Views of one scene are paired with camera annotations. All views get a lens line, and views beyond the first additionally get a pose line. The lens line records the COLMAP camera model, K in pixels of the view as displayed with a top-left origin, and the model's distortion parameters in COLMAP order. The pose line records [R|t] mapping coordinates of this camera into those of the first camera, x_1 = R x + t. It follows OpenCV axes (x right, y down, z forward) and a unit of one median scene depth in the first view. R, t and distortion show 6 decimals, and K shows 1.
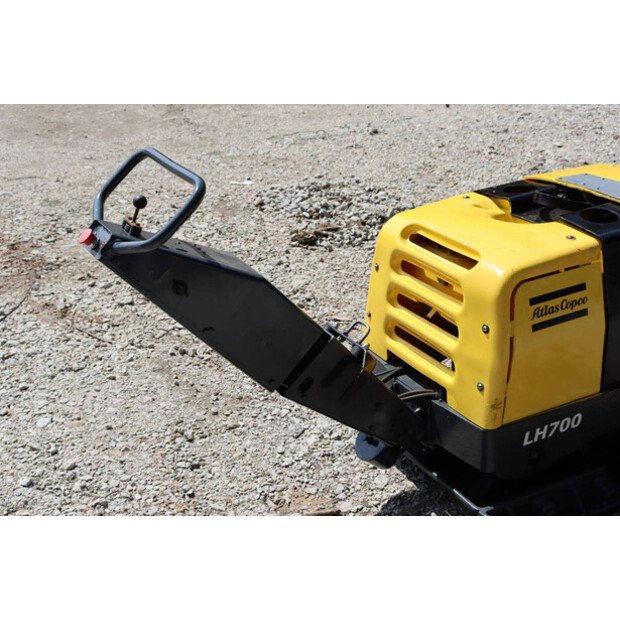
lens RADIAL K [[909.4, 0, 310.5], [0, 909.4, 313.2], [0, 0, 1]] dist [0.082590, 0.087659]
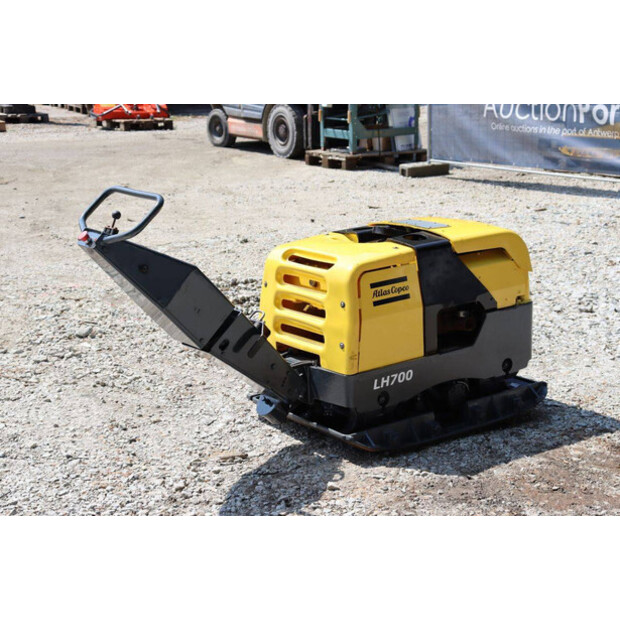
lens RADIAL K [[1173.9, 0, 308.4], [0, 1173.9, 314.0], [0, 0, 1]] dist [0.245047, 0.175778]
pose [[0.990045, -0.027267, 0.138084, -0.119606], [0.052680, 0.981534, -0.183893, 0.352544], [-0.130520, 0.189337, 0.973199, -0.794272]]
